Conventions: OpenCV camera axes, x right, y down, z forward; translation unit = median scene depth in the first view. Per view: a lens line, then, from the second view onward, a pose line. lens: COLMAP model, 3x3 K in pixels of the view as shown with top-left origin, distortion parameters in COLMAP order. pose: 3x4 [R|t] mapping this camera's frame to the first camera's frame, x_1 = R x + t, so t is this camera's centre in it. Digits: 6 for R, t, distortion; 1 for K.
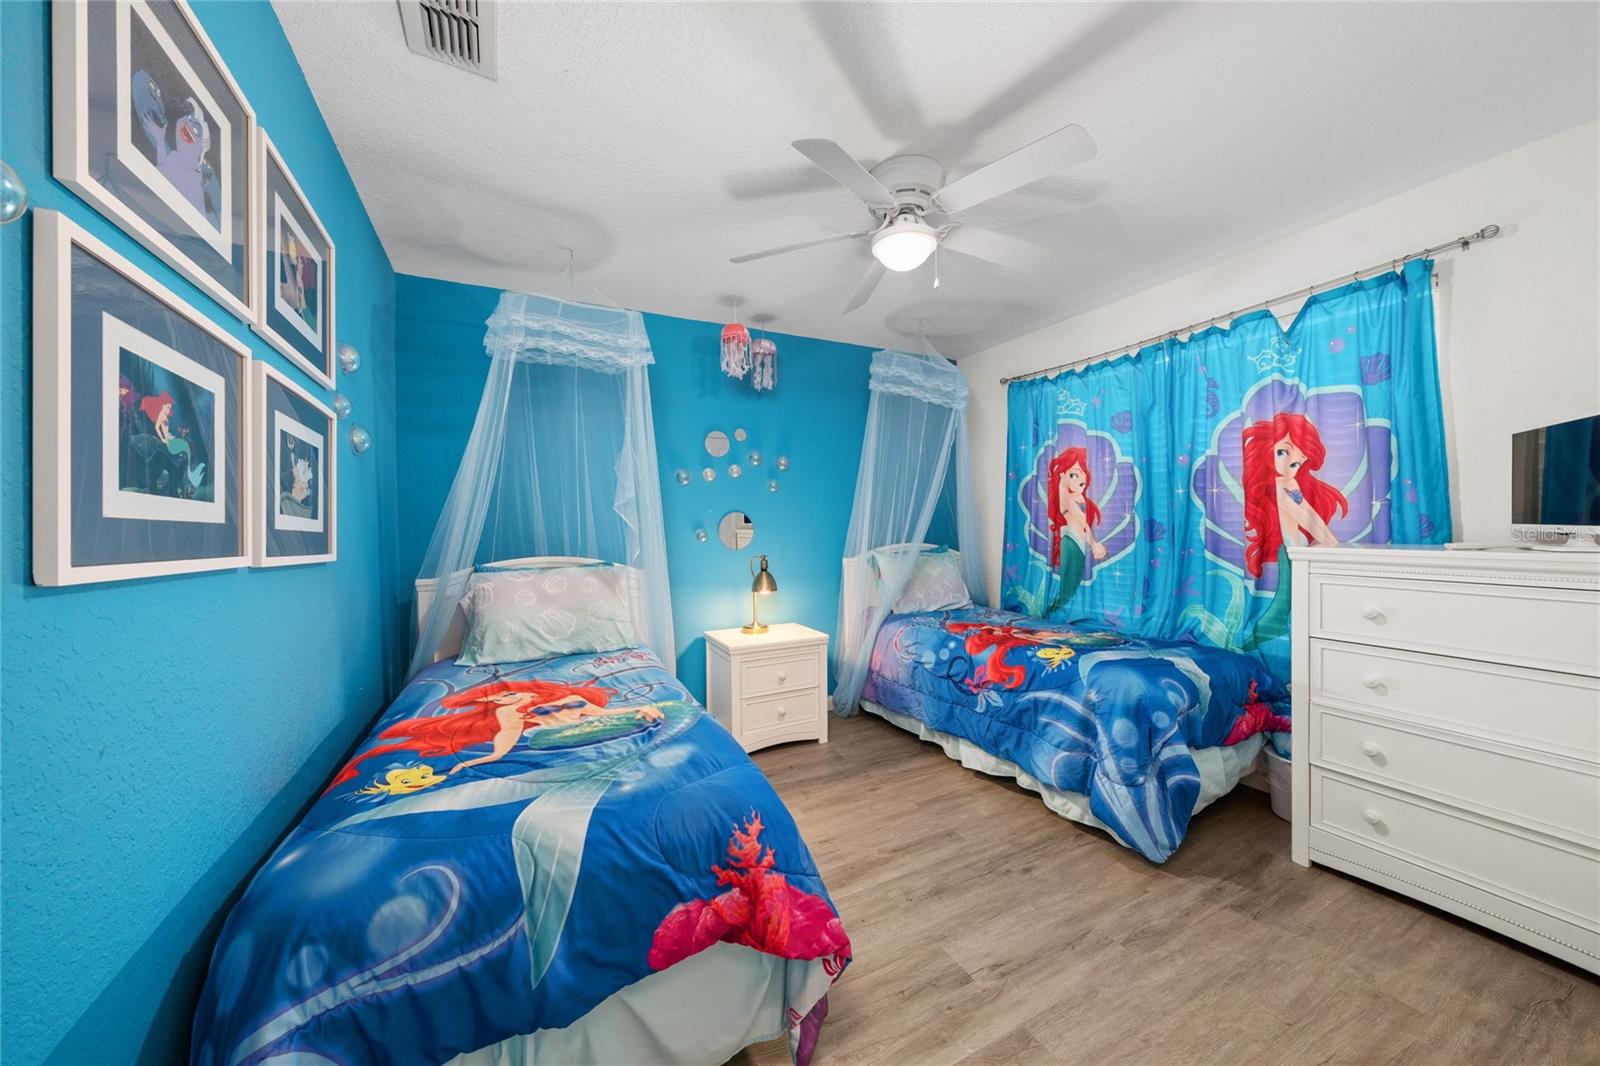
lens RADIAL K [[553.3, 0, 798.1], [0, 553.3, 526.4], [0, 0, 1]] dist [-0.000313, 0.000013]
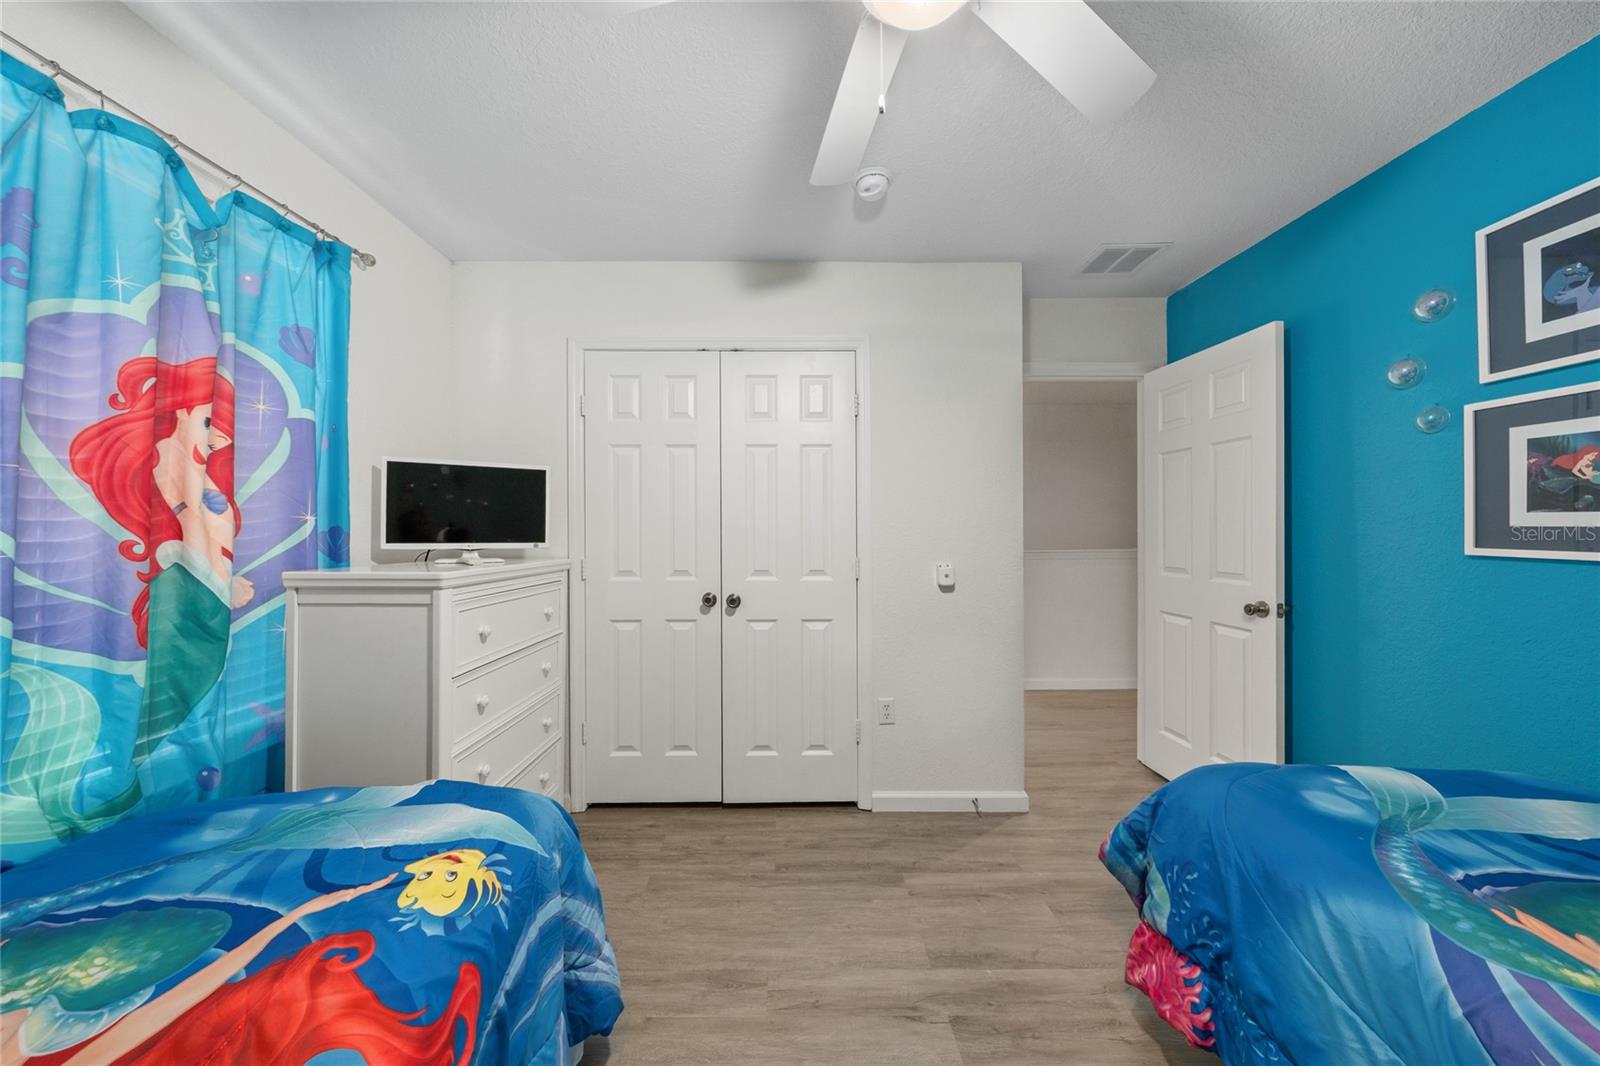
lens RADIAL K [[553.3, 0, 798.1], [0, 553.3, 526.4], [0, 0, 1]] dist [-0.000313, 0.000013]
pose [[-0.892782, 0.018399, 0.450113, 0.104931], [0.014913, 0.999825, -0.011290, -0.014907], [-0.450242, -0.003367, -0.892900, 1.962597]]
